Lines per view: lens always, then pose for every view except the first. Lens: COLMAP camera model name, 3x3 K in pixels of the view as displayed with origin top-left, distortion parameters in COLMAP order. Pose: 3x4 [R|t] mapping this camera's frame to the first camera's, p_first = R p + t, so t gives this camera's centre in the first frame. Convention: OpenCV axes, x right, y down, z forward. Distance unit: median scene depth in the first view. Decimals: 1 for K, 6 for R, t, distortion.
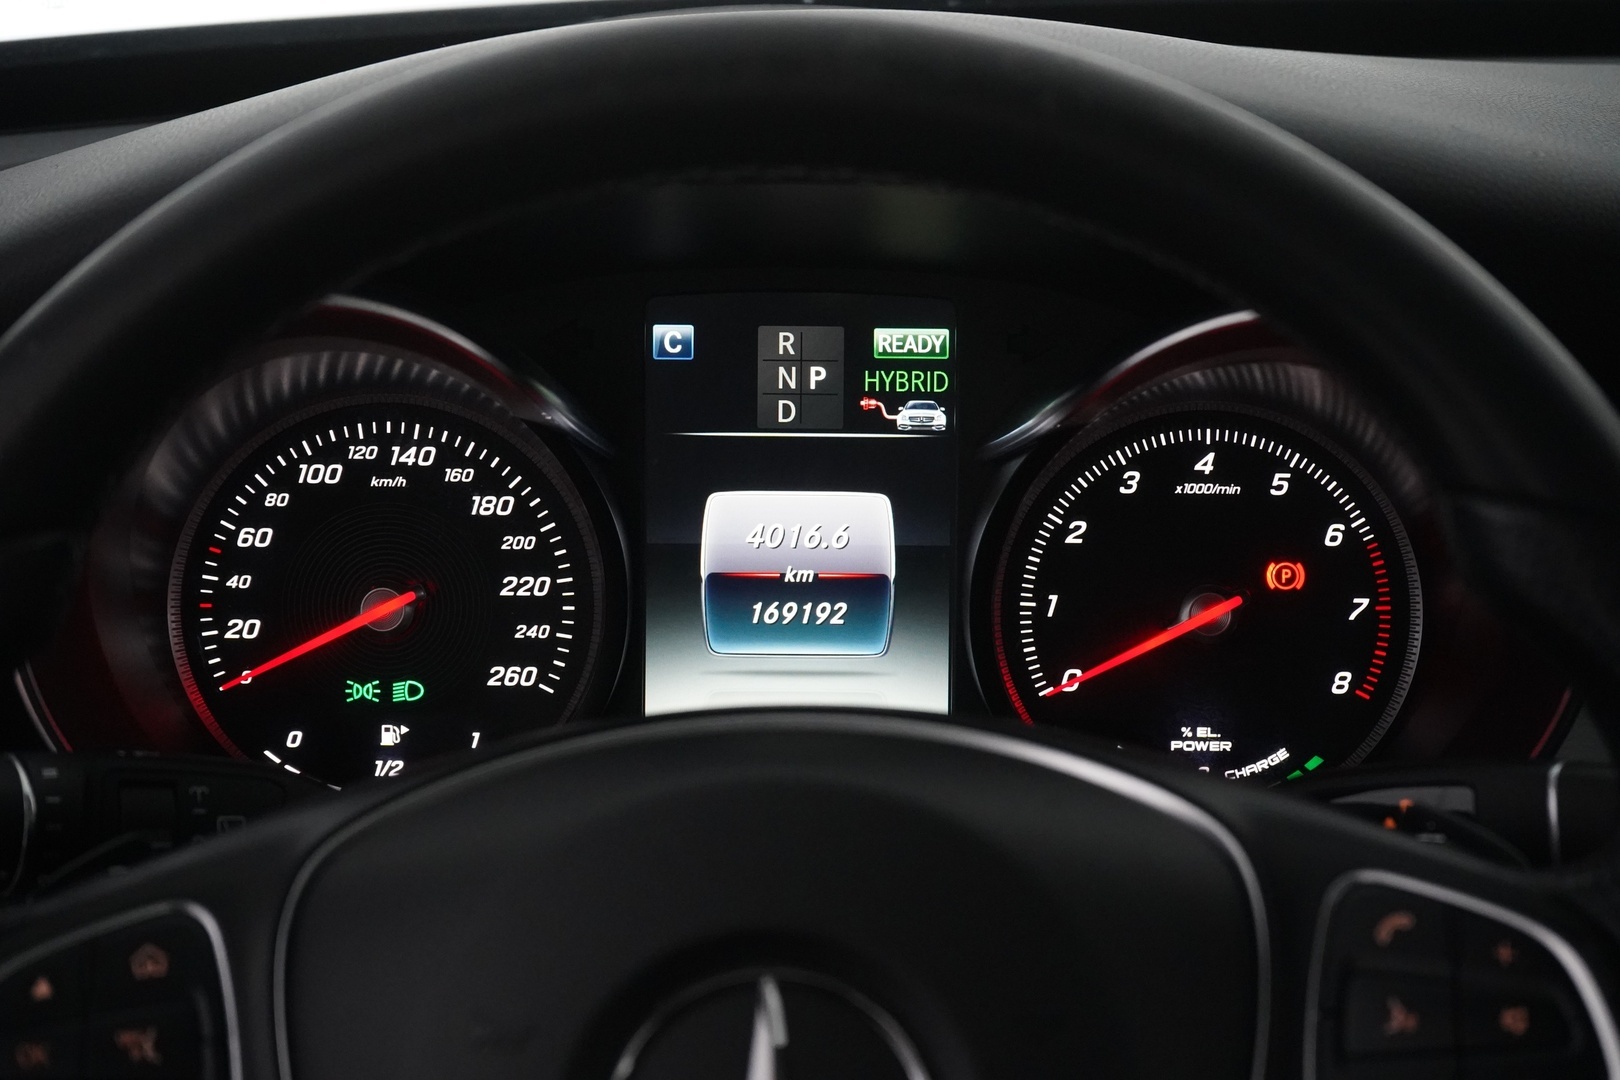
lens RADIAL K [[3341.1, 0, 815.7], [0, 3341.1, 540.8], [0, 0, 1]] dist [-0.040781, 0.000000]
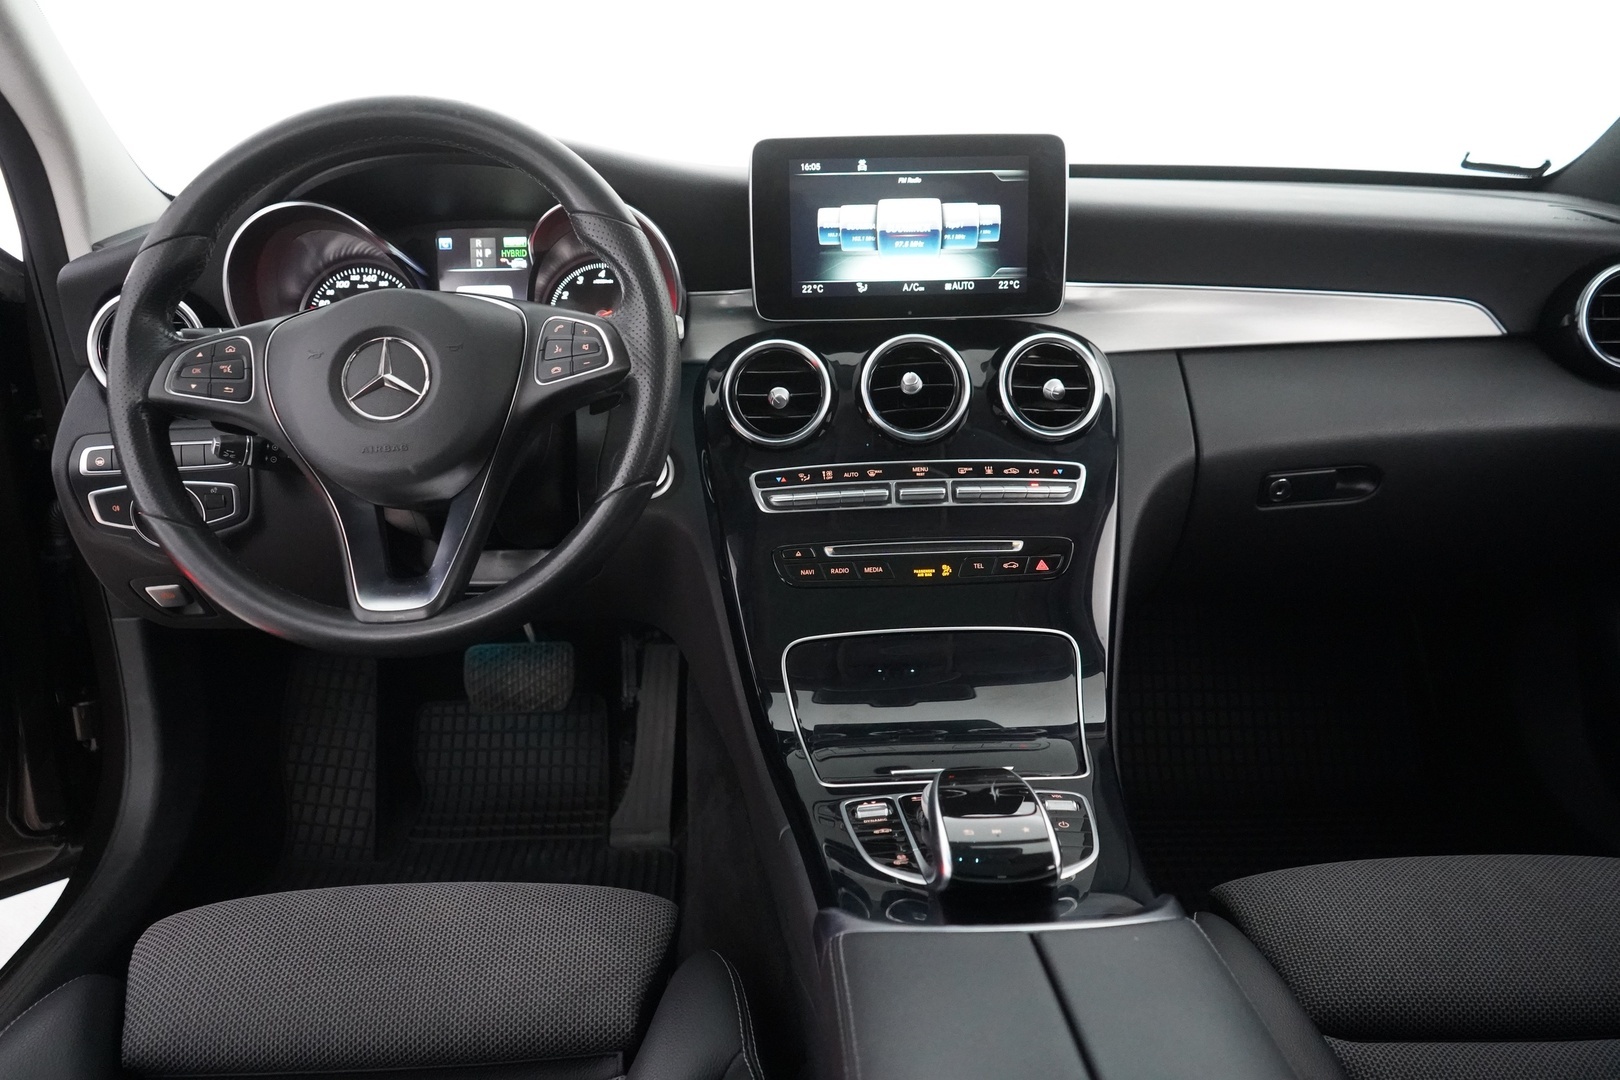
lens RADIAL K [[1257.7, 0, 806.4], [0, 1257.7, 527.9], [0, 0, 1]] dist [-0.013781, -0.000875]
pose [[0.998950, -0.036996, 0.027029, 0.283652], [0.036899, 0.999311, 0.004100, 0.242031], [-0.027162, -0.003098, 0.999626, -0.306286]]
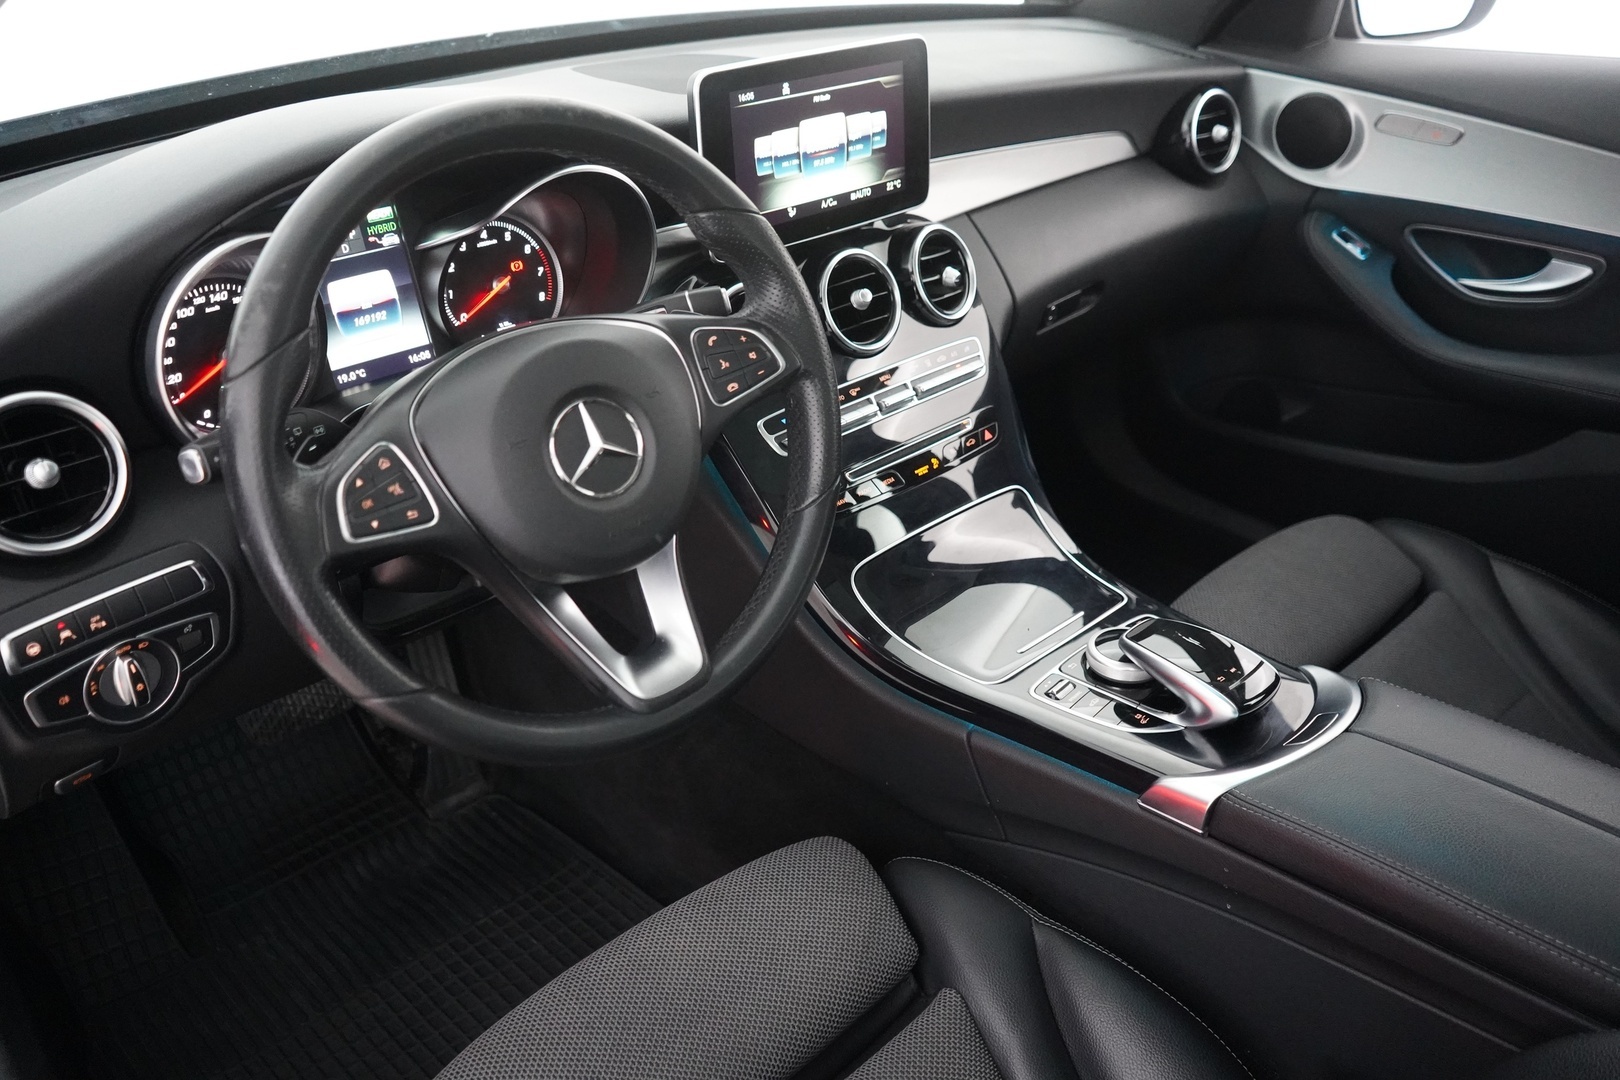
lens RADIAL K [[1257.7, 0, 815.8], [0, 1257.7, 544.9], [0, 0, 1]] dist [-0.013781, -0.000875]
pose [[0.738296, -0.356674, 0.572454, -0.406263], [0.210563, 0.928202, 0.306763, -0.047661], [-0.640767, -0.105945, 0.760390, -0.072708]]
